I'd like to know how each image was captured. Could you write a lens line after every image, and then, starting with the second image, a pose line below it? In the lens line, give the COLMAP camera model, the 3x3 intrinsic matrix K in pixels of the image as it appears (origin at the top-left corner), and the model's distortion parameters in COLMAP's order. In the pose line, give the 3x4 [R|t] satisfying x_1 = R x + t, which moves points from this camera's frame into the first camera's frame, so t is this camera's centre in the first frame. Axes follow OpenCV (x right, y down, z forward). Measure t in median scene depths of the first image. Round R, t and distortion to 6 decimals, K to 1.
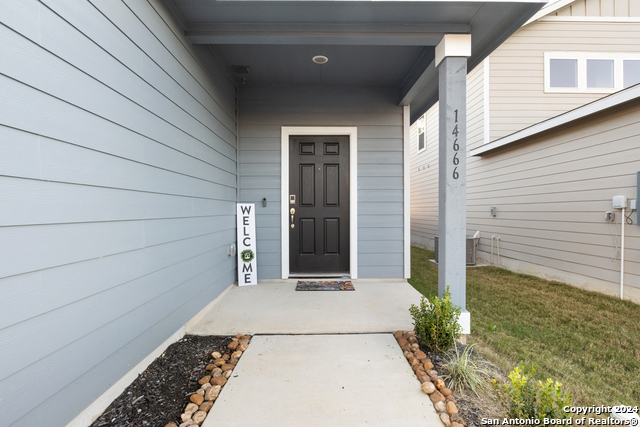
lens RADIAL K [[318.9, 0, 320.5], [0, 318.9, 209.4], [0, 0, 1]] dist [-0.010516, 0.000014]
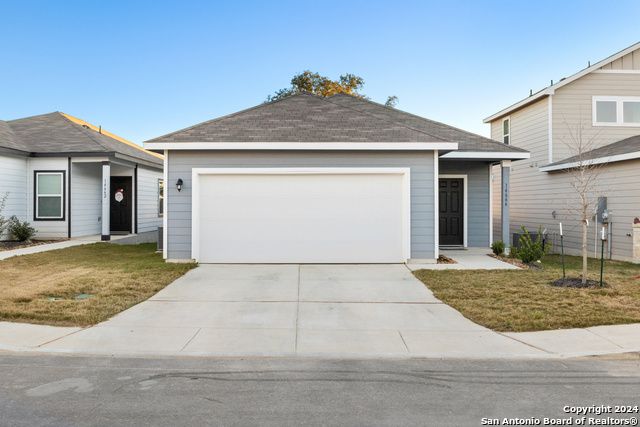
lens RADIAL K [[641.2, 0, 315.7], [0, 641.2, 200.9], [0, 0, 1]] dist [-0.061334, 0.003155]
pose [[0.999978, 0.003860, -0.005421, -0.836674], [-0.003865, 0.999992, -0.000793, -0.076848], [0.005417, 0.000814, 0.999985, -3.121287]]
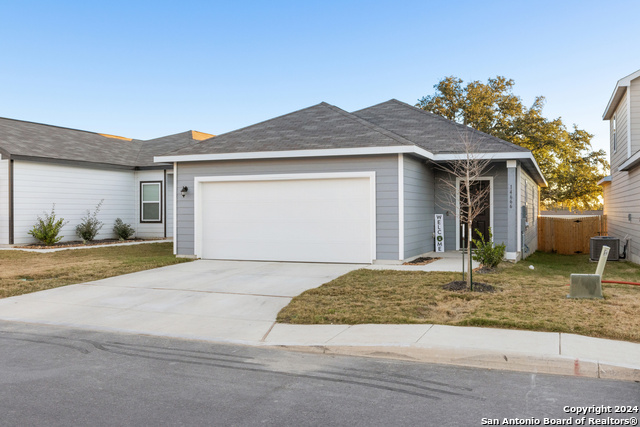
lens RADIAL K [[628.5, 0, 320.0], [0, 628.5, 213.5], [0, 0, 1]] dist [-0.058904, -0.006639]
pose [[0.929122, 0.001365, -0.369771, 0.551792], [0.002339, 0.999951, 0.009568, -0.061548], [0.369766, -0.009755, 0.929074, -3.046627]]
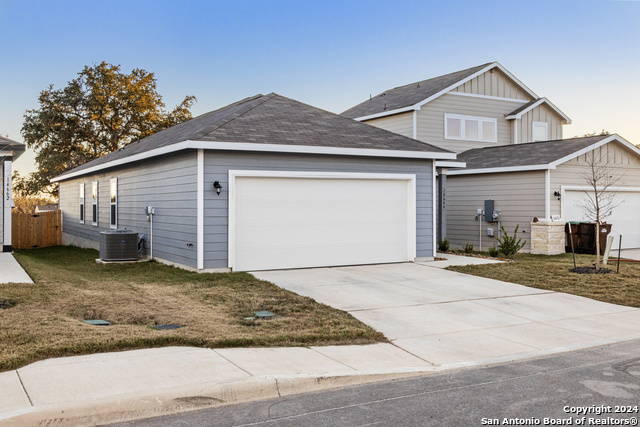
lens RADIAL K [[641.2, 0, 315.7], [0, 641.2, 200.9], [0, 0, 1]] dist [-0.061334, 0.003155]
pose [[0.877041, 0.004173, 0.480397, -2.543307], [-0.003924, 0.999991, -0.001523, -0.094116], [-0.480399, -0.000550, 0.877050, -2.728234]]
